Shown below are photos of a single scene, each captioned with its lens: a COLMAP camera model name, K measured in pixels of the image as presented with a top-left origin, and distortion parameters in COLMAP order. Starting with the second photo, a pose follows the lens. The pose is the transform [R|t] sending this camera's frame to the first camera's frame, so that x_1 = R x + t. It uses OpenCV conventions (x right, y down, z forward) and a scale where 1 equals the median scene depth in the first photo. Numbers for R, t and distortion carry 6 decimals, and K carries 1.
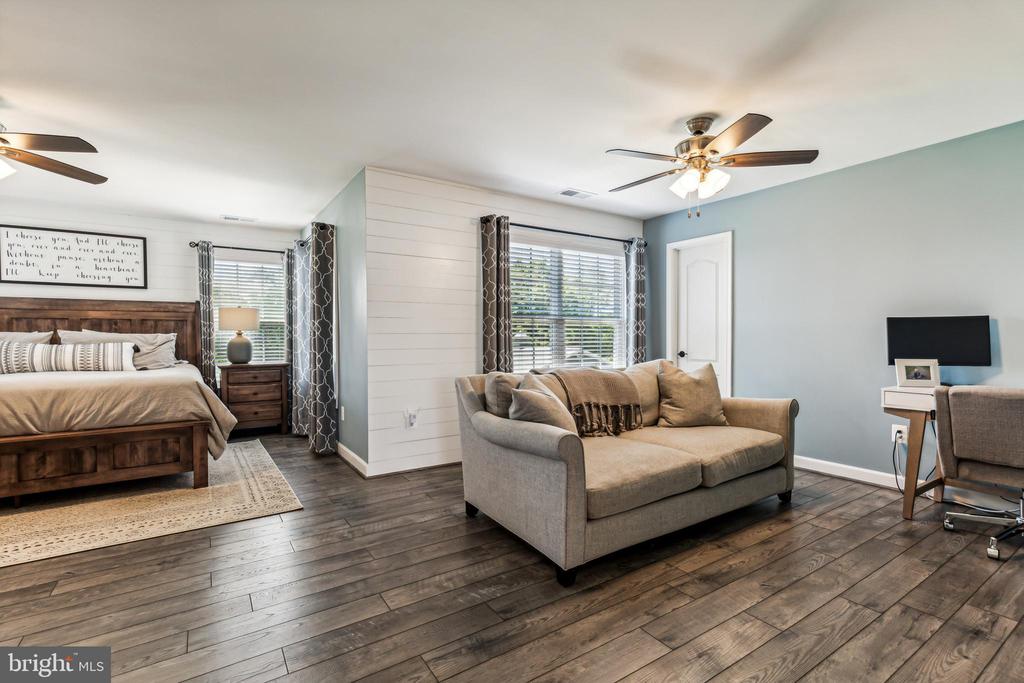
lens RADIAL K [[471.9, 0, 510.0], [0, 471.9, 346.8], [0, 0, 1]] dist [0.003638, -0.000538]
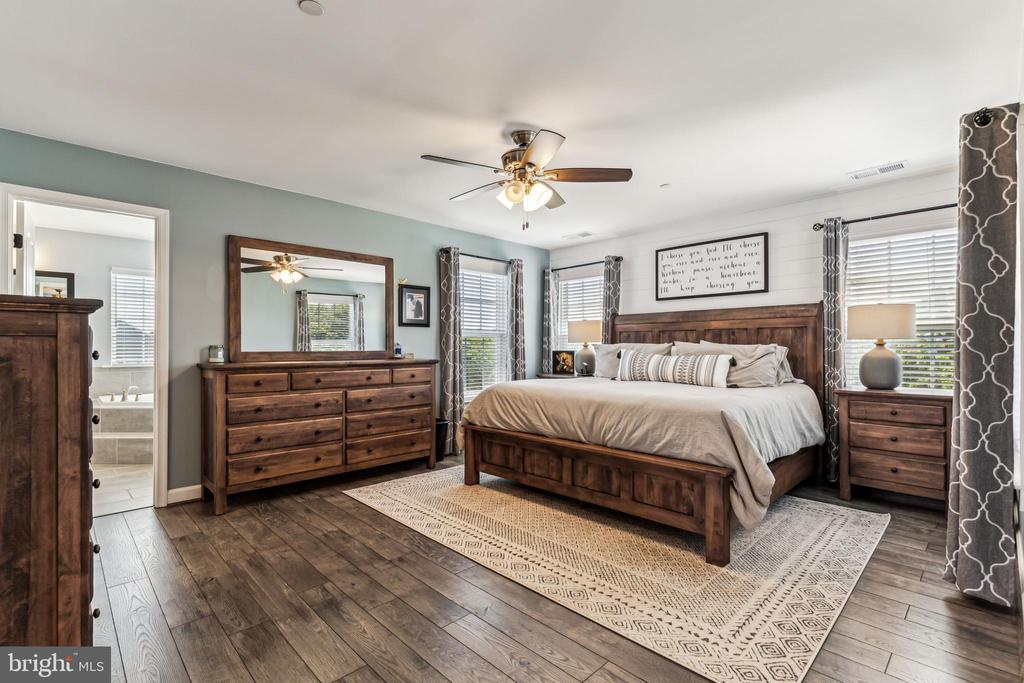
lens RADIAL K [[471.9, 0, 510.0], [0, 471.9, 346.8], [0, 0, 1]] dist [0.003638, -0.000538]
pose [[0.183044, 0.001696, -0.983103, -0.017089], [-0.023426, 0.999722, -0.002637, -0.012249], [0.982826, 0.023512, 0.183033, 0.446619]]
